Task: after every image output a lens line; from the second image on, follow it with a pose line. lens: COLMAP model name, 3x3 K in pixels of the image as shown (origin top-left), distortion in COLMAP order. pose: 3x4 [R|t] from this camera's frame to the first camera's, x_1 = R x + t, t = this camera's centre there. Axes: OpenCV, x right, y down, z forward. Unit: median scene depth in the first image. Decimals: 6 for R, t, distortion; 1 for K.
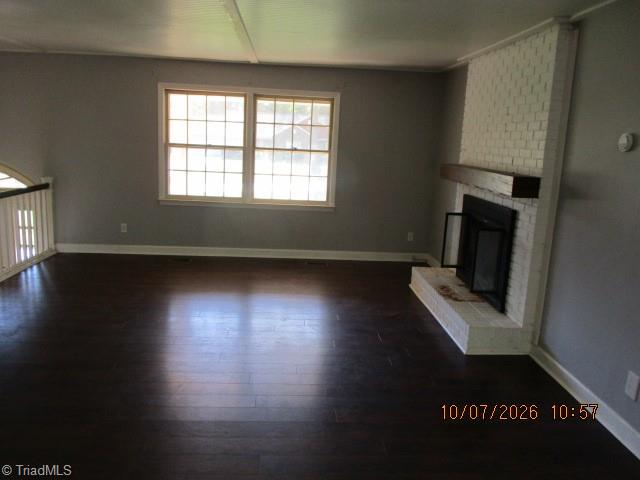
lens RADIAL K [[533.0, 0, 320.0], [0, 533.0, 240.0], [0, 0, 1]] dist [-0.011427, -0.007593]
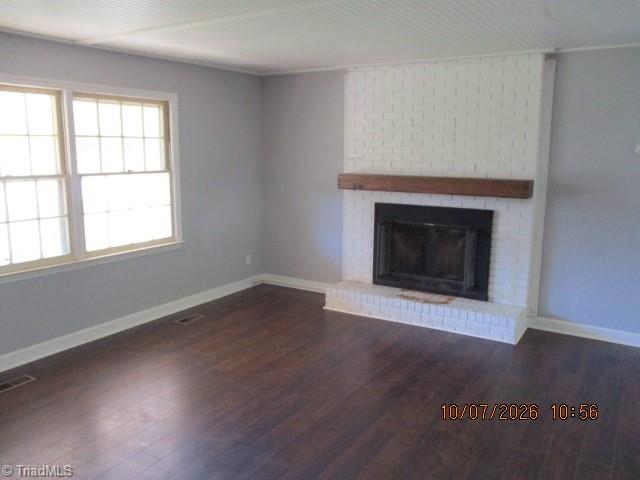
lens RADIAL K [[533.0, 0, 320.0], [0, 533.0, 240.0], [0, 0, 1]] dist [-0.011427, -0.007593]
pose [[0.572016, -0.181420, 0.799928, -0.491896], [0.176724, 0.979588, 0.095793, -0.107130], [-0.800978, 0.086571, 0.592401, 0.398330]]
